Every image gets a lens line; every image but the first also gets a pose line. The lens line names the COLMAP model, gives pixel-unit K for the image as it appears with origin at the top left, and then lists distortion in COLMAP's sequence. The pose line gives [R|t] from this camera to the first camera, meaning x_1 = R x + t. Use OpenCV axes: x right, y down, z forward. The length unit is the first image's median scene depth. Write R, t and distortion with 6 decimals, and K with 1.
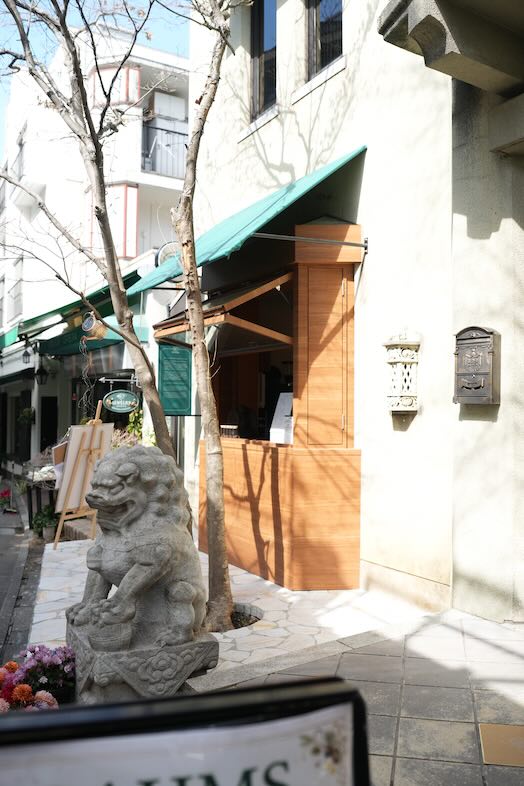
lens RADIAL K [[647.8, 0, 262.0], [0, 647.8, 393.0], [0, 0, 1]] dist [-0.007574, -0.012064]
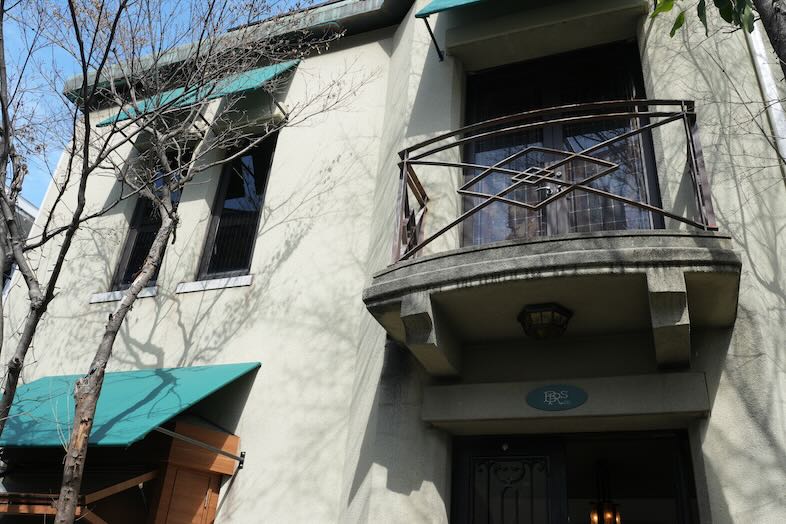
lens RADIAL K [[691.8, 0, 393.0], [0, 691.8, 262.0], [0, 0, 1]] dist [-0.077092, 0.002421]
pose [[0.782982, 0.352056, 0.512832, -0.287030], [-0.085131, 0.877318, -0.472298, -0.023439], [-0.616192, 0.326143, 0.716895, 0.034793]]
